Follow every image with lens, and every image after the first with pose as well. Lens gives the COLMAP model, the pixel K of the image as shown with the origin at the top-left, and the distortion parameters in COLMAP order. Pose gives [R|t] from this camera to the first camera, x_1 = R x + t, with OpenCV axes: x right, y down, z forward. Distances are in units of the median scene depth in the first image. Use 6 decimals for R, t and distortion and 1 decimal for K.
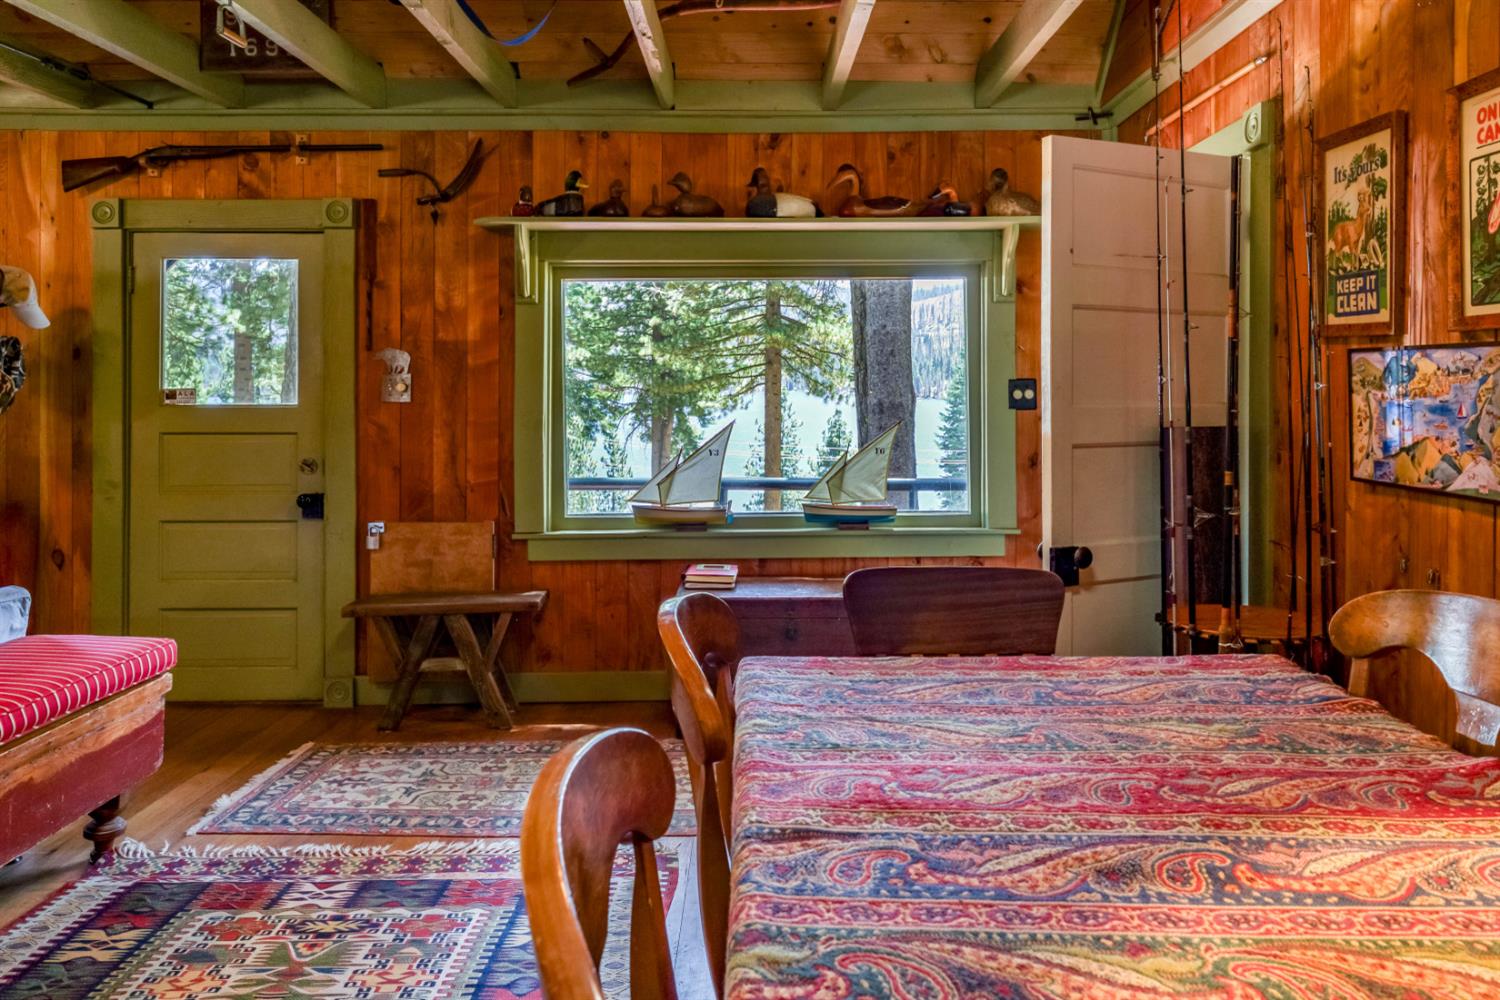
lens RADIAL K [[1034.0, 0, 744.0], [0, 1034.0, 382.1], [0, 0, 1]] dist [-0.005211, 0.000258]
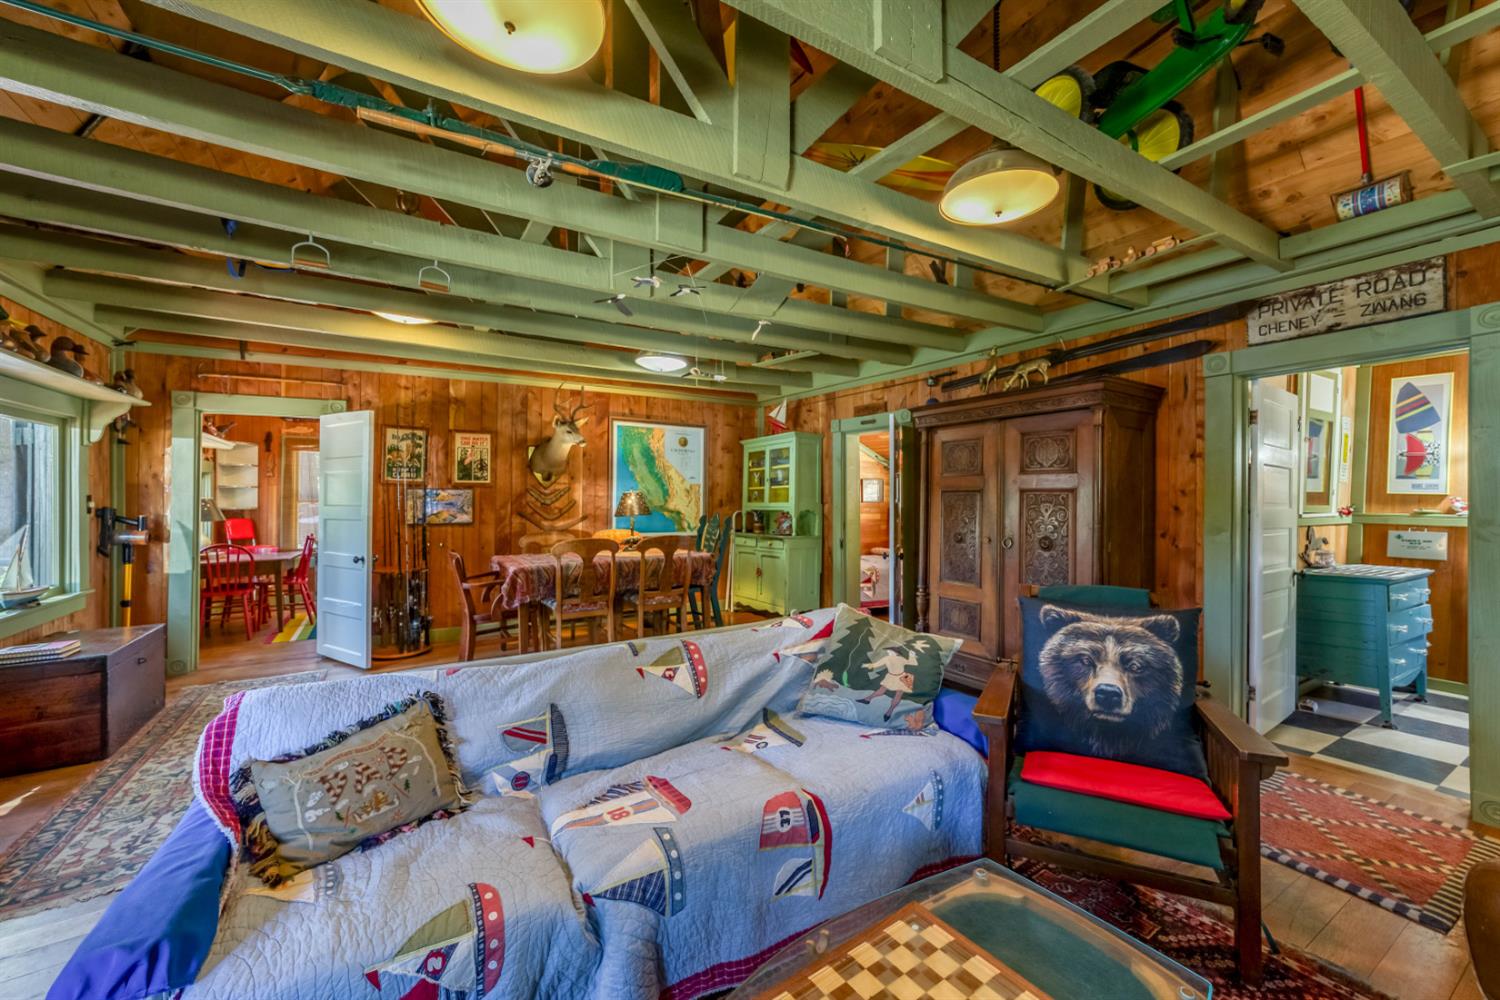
lens RADIAL K [[597.1, 0, 749.3], [0, 597.1, 499.4], [0, 0, 1]] dist [-0.012115, 0.000173]
pose [[-0.506874, -0.003821, 0.862012, -0.772203], [-0.003009, 0.999992, 0.002664, -0.000757], [-0.862015, -0.001243, -0.506882, 0.442489]]
